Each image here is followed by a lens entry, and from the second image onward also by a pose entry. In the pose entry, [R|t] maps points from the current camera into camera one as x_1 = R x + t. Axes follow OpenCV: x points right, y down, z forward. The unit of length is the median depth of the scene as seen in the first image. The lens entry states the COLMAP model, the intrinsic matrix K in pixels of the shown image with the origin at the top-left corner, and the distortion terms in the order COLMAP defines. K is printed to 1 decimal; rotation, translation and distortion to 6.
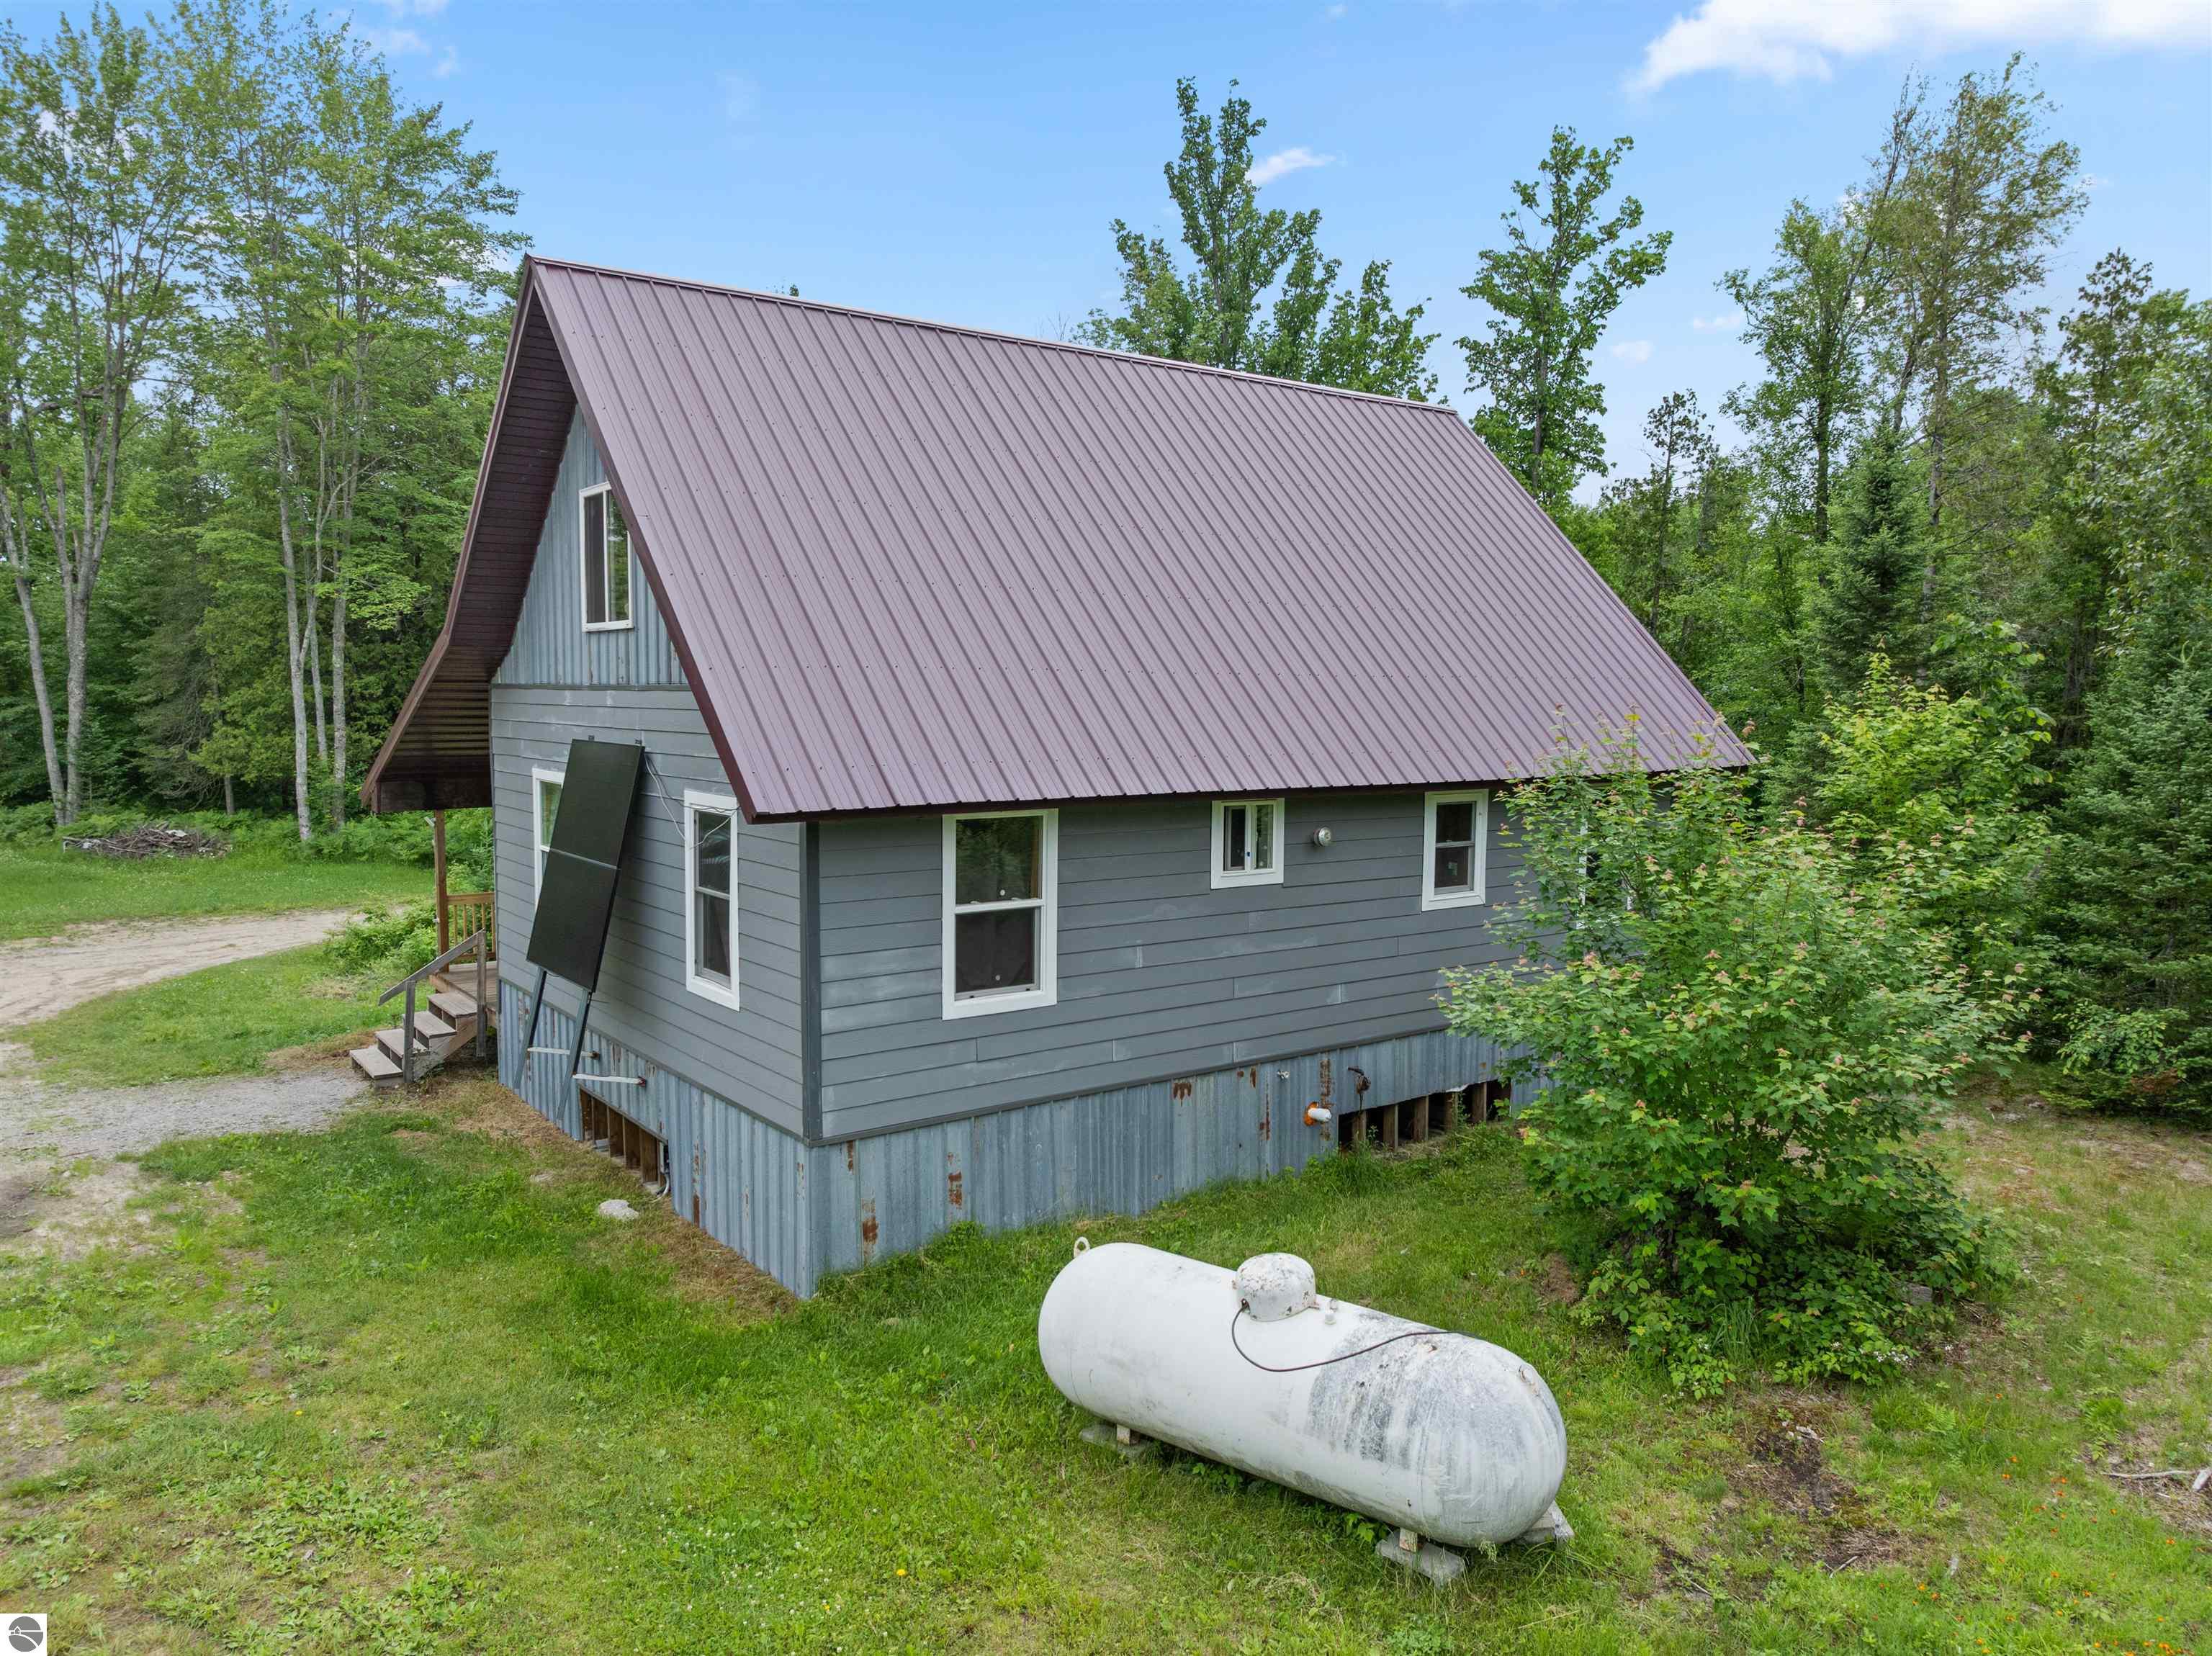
lens RADIAL K [[1544.5, 0, 1106.0], [0, 1544.5, 828.0], [0, 0, 1]] dist [0.000551, 0.001323]
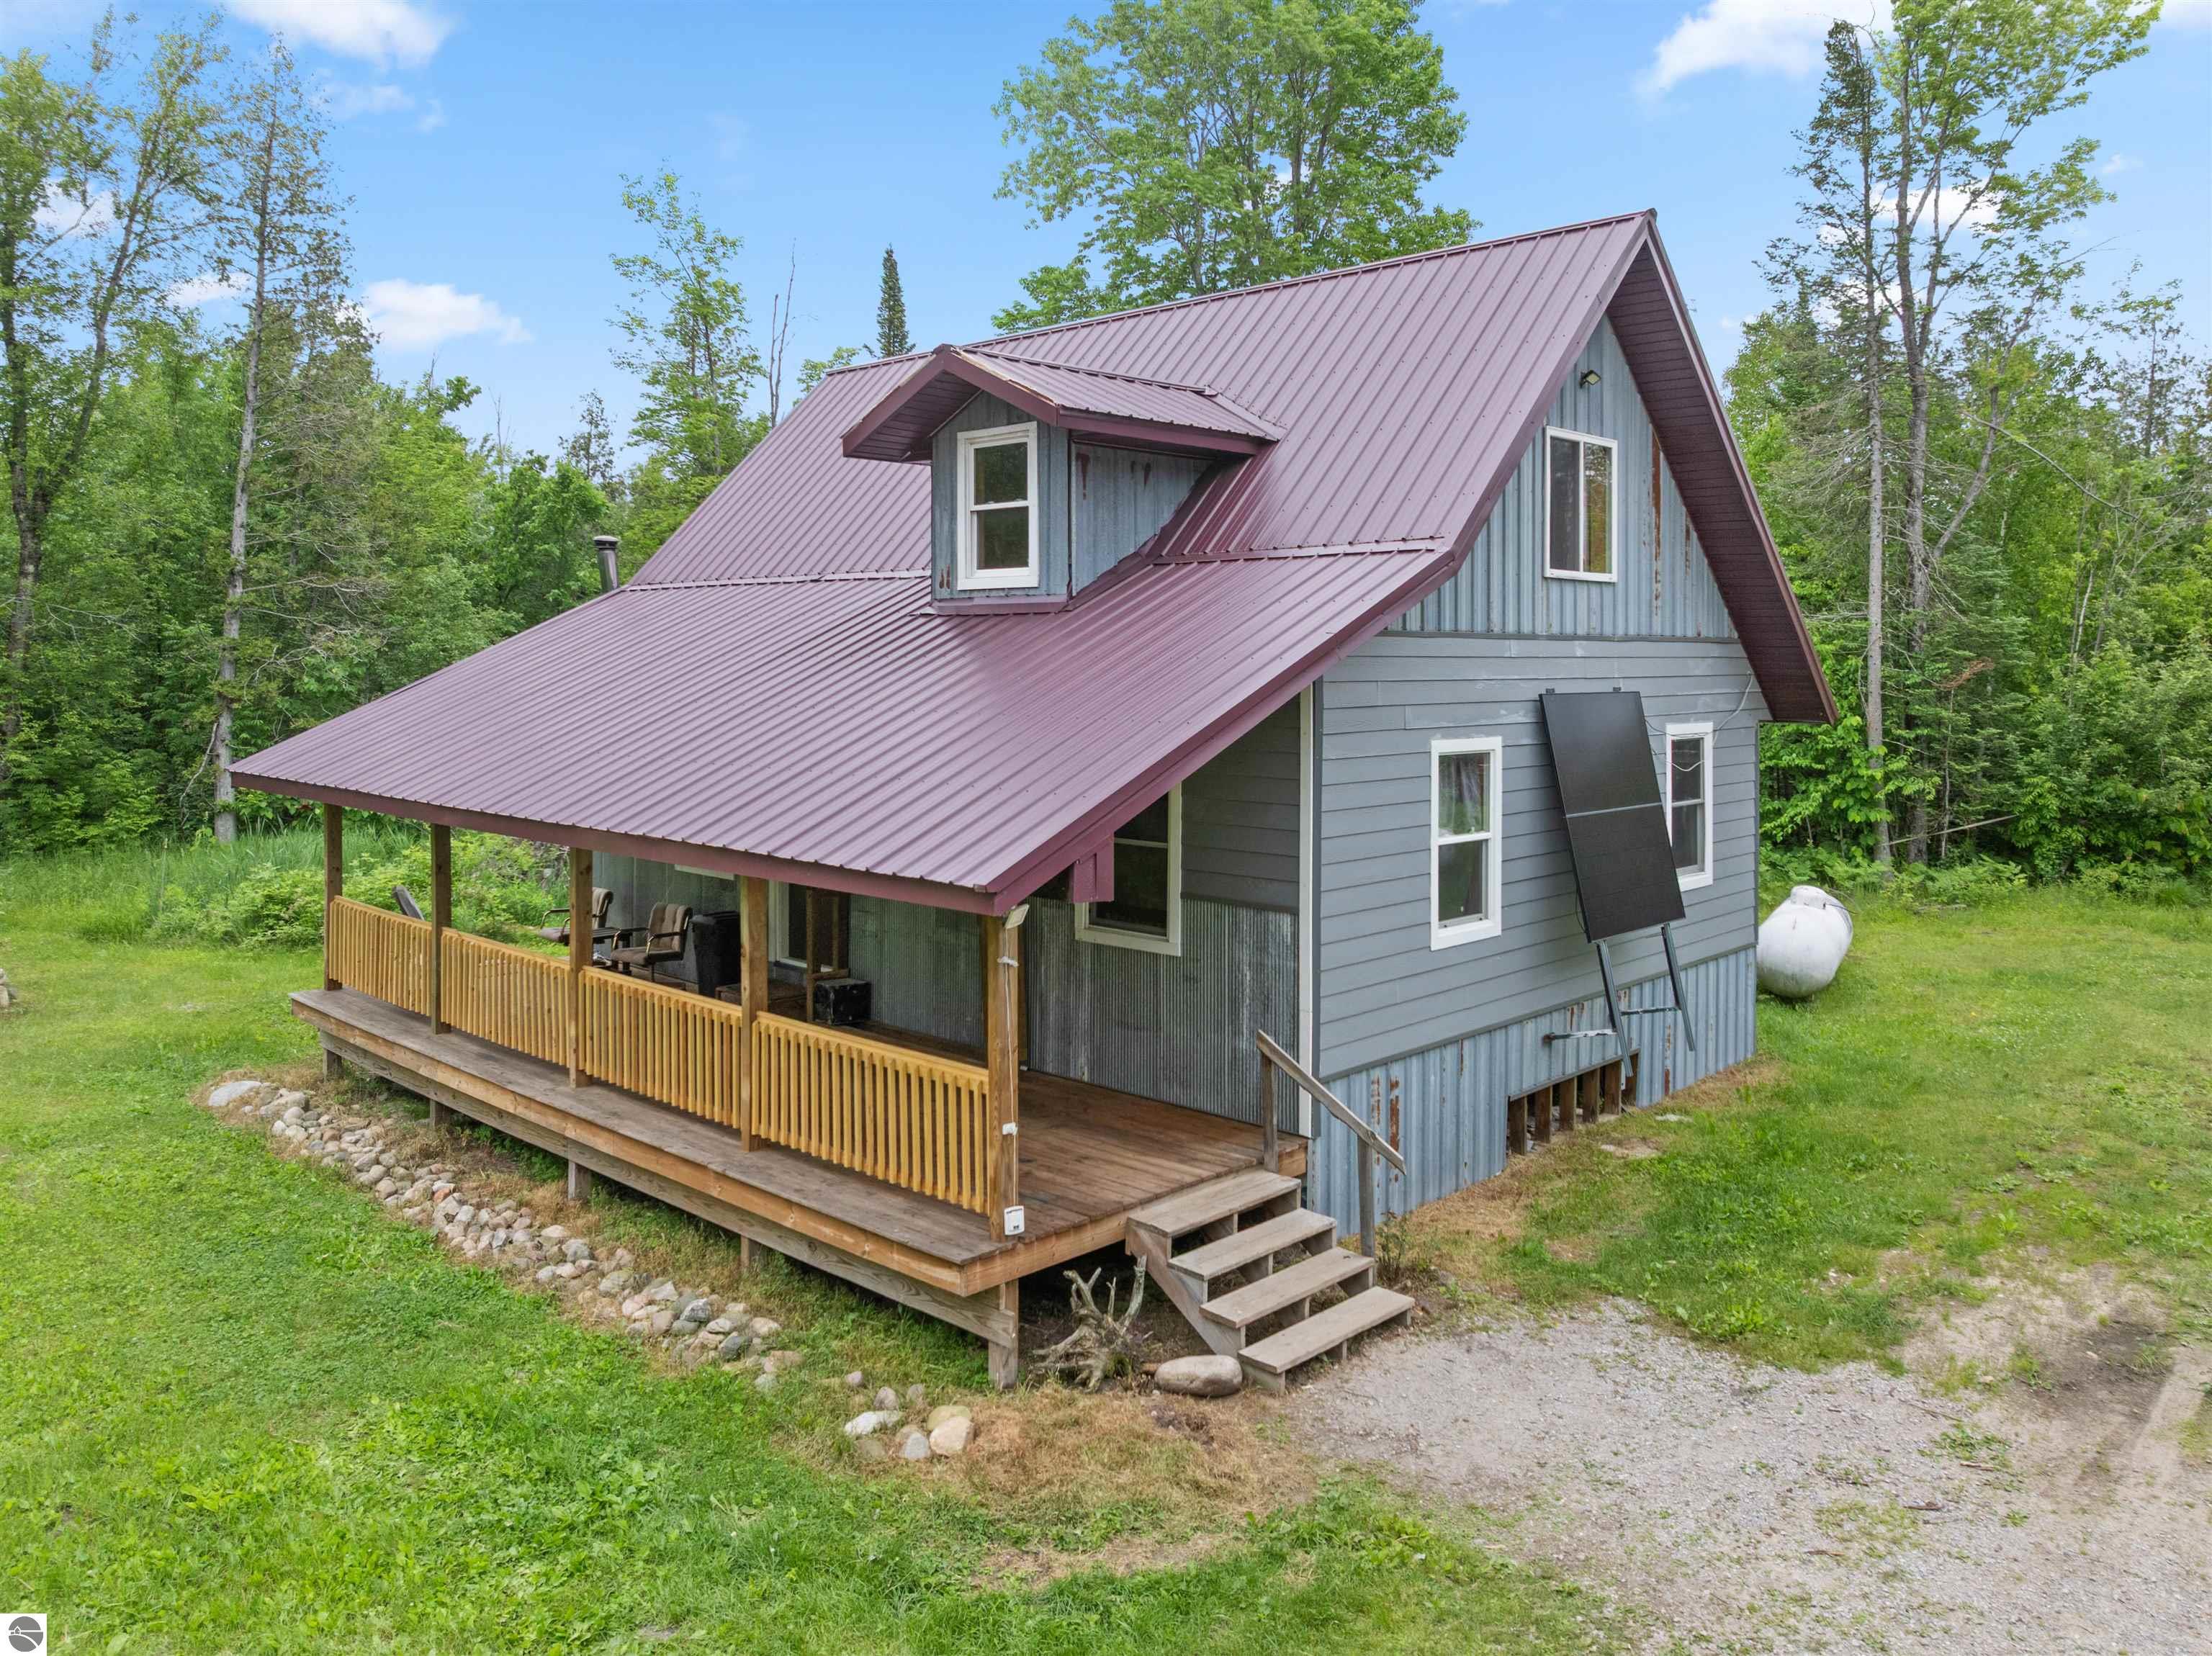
lens RADIAL K [[1536.8, 0, 1122.2], [0, 1536.8, 696.3], [0, 0, 1]] dist [-0.034973, 0.002558]
pose [[-0.145128, -0.016823, 0.989270, -1.297673], [0.095020, 0.994997, 0.030860, -0.116073], [-0.984840, 0.098479, -0.142804, 1.488433]]
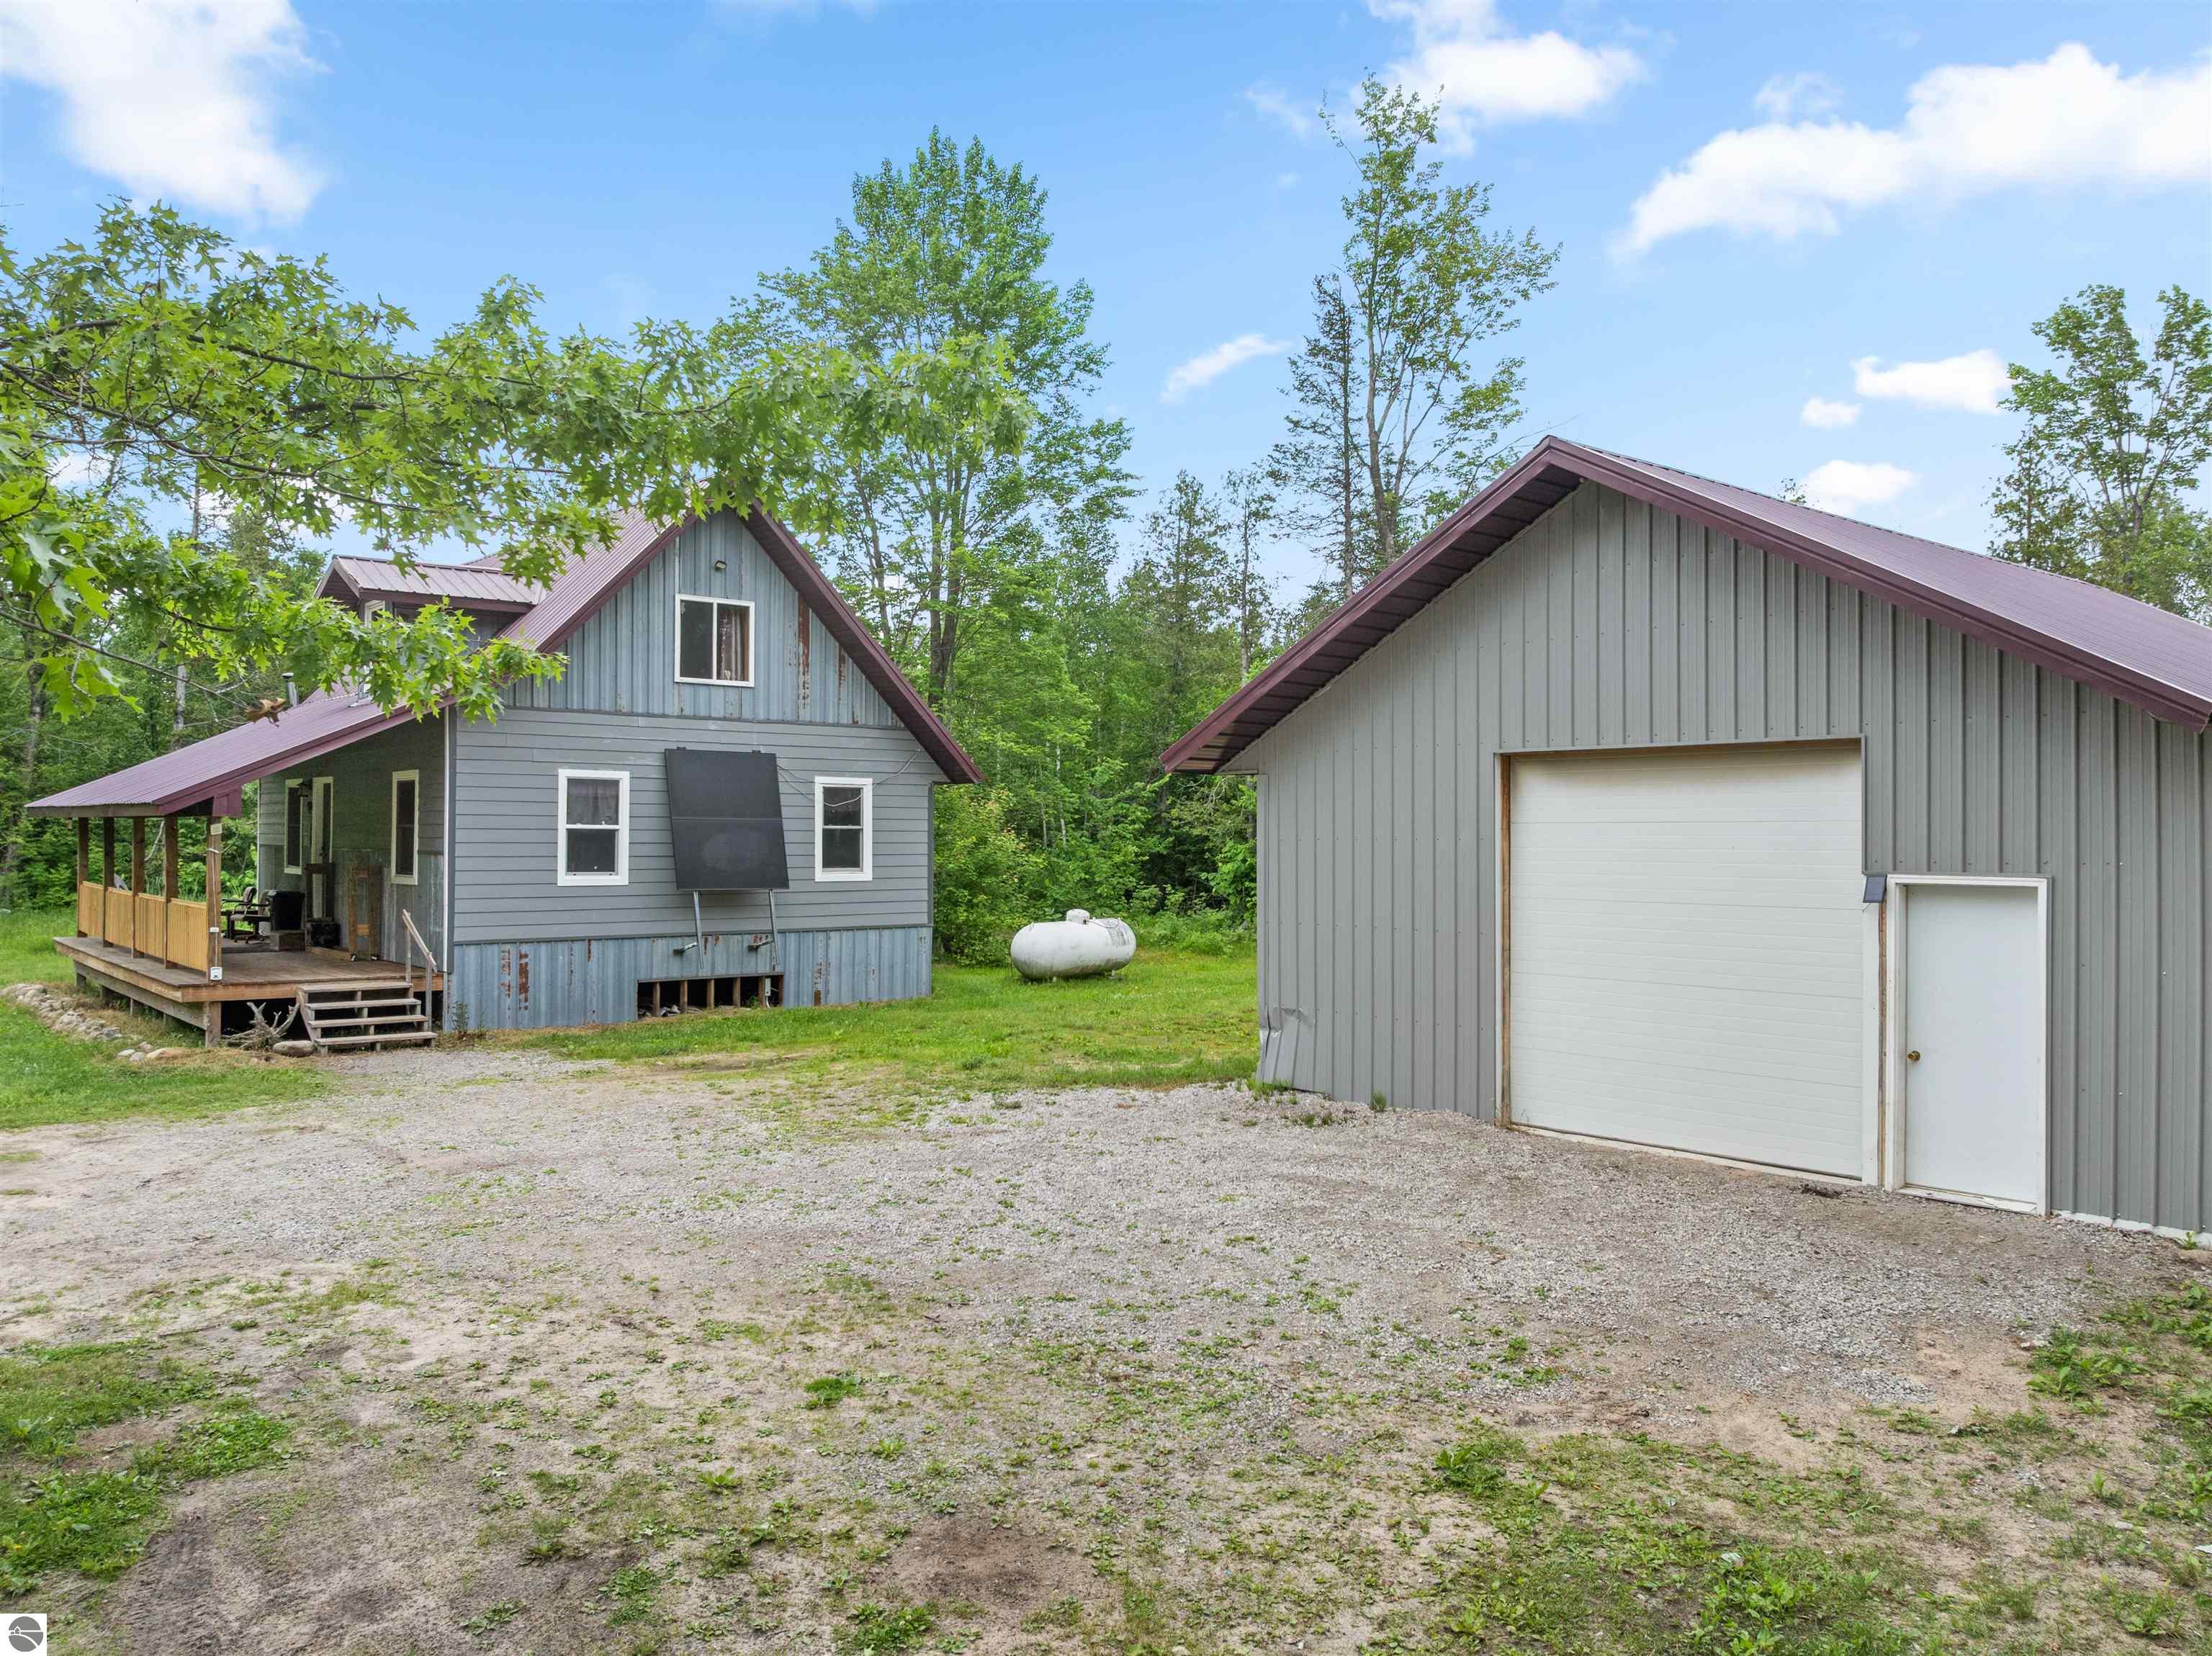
lens RADIAL K [[1550.2, 0, 1106.0], [0, 1550.2, 828.0], [0, 0, 1]] dist [-0.046439, -0.001962]
pose [[-0.042363, 0.005918, 0.999085, -2.087595], [0.093918, 0.995578, -0.001915, 0.072981], [-0.994678, 0.093751, -0.042732, 0.686980]]
